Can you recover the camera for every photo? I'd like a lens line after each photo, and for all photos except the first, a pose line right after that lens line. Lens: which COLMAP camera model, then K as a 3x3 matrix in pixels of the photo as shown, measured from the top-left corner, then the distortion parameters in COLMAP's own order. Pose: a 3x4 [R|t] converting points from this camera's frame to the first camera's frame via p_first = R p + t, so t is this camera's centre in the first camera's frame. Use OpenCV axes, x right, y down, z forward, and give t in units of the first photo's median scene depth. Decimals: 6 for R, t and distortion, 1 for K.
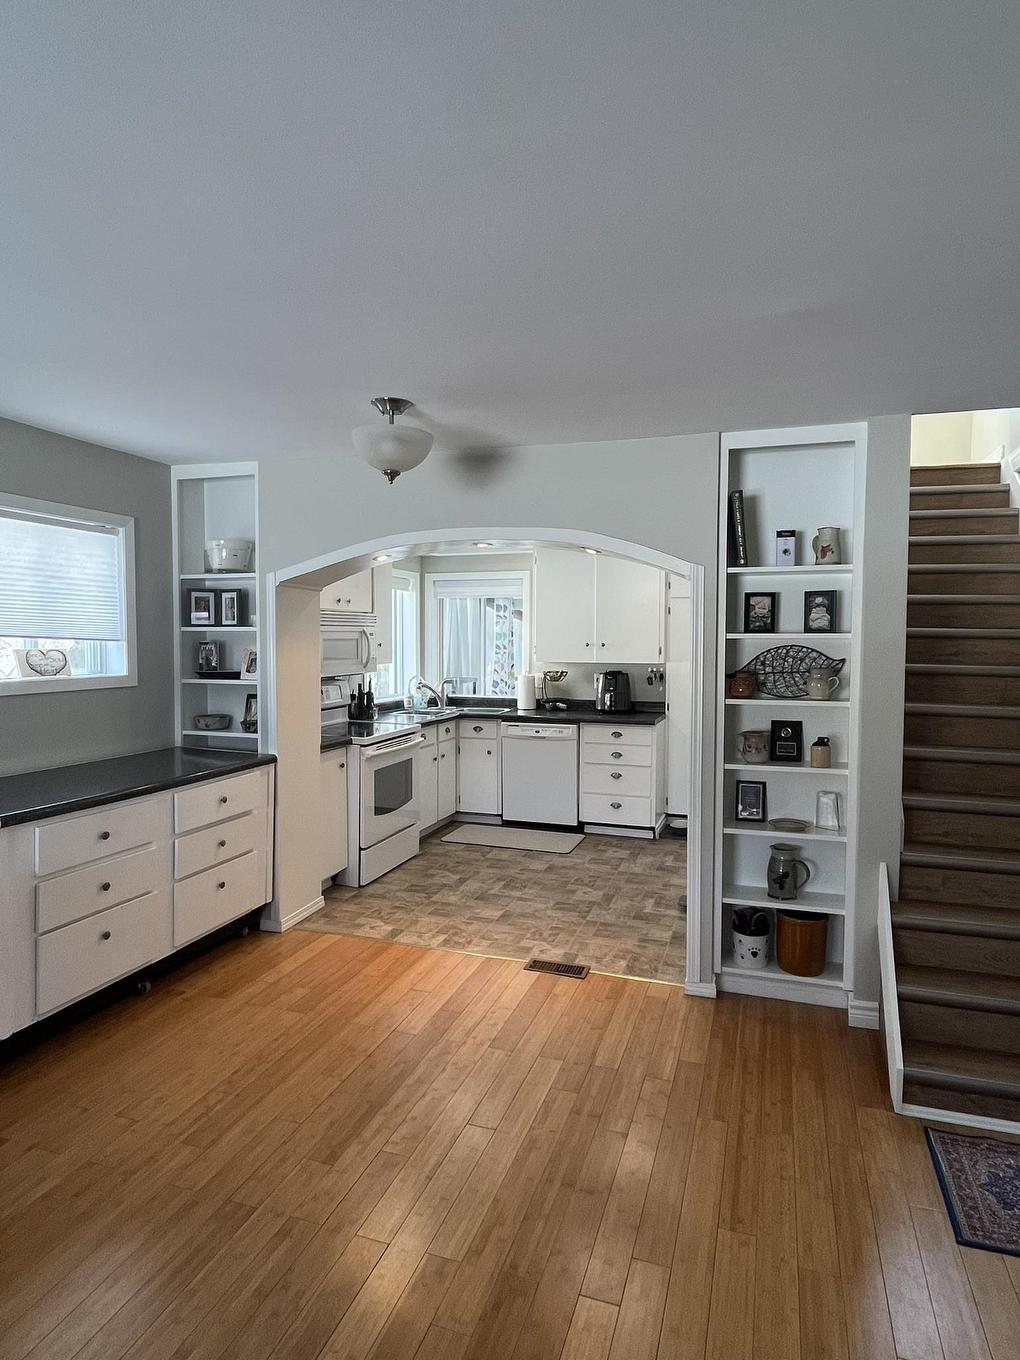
lens RADIAL K [[789.9, 0, 510.9], [0, 789.9, 675.7], [0, 0, 1]] dist [0.000261, 0.000443]
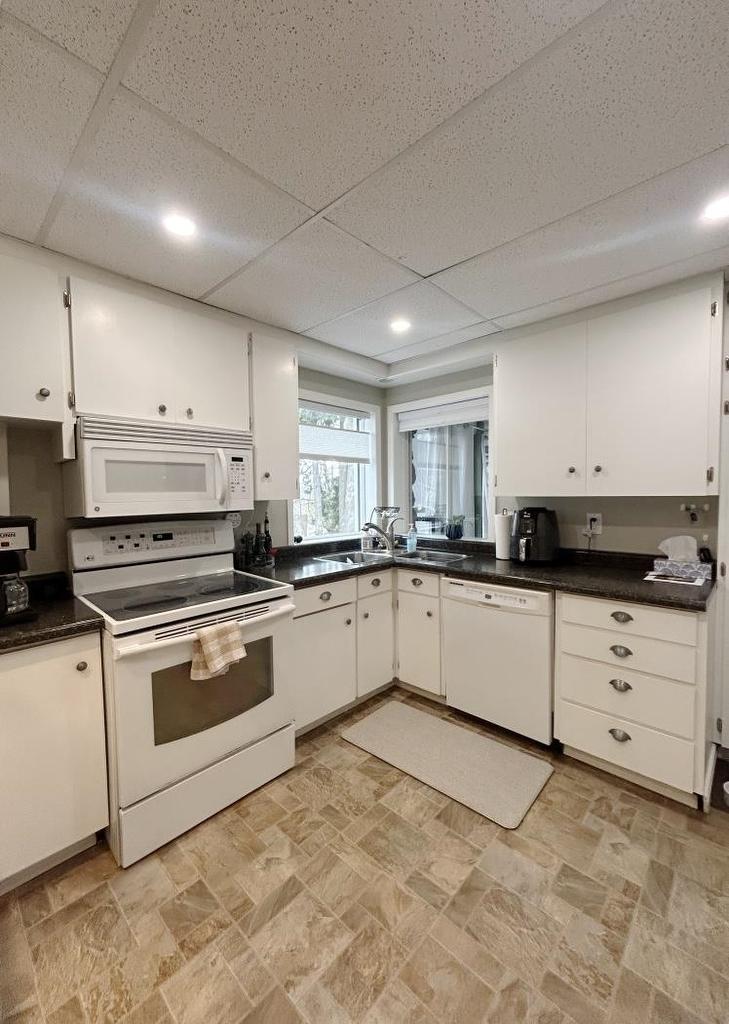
lens RADIAL K [[413.5, 0, 360.3], [0, 413.5, 513.0], [0, 0, 1]] dist [-0.000945, -0.000026]
pose [[0.906678, 0.004896, -0.421795, 0.095862], [-0.002498, 0.999977, 0.006236, -0.005003], [0.421816, -0.004600, 0.906670, 0.706191]]
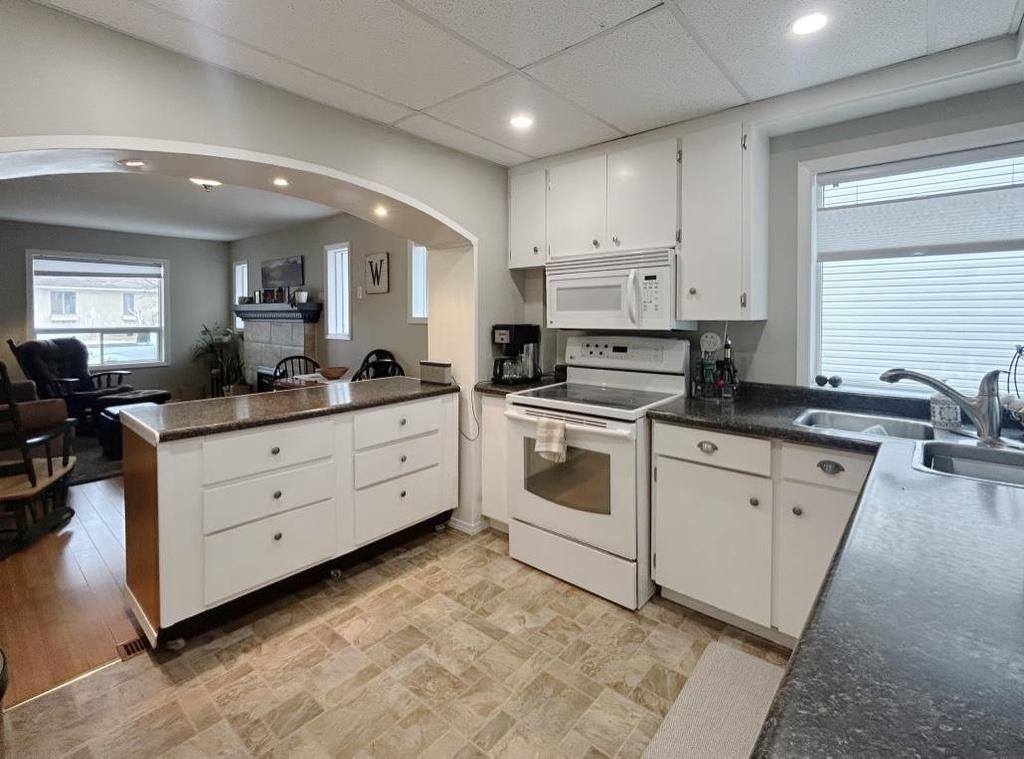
lens RADIAL K [[475.9, 0, 528.0], [0, 475.9, 323.9], [0, 0, 1]] dist [-0.000708, 0.001390]
pose [[-0.364666, 0.012744, -0.931051, 0.282971], [-0.043074, 0.998605, 0.030540, -0.018809], [0.930142, 0.051241, -0.363608, 1.073612]]
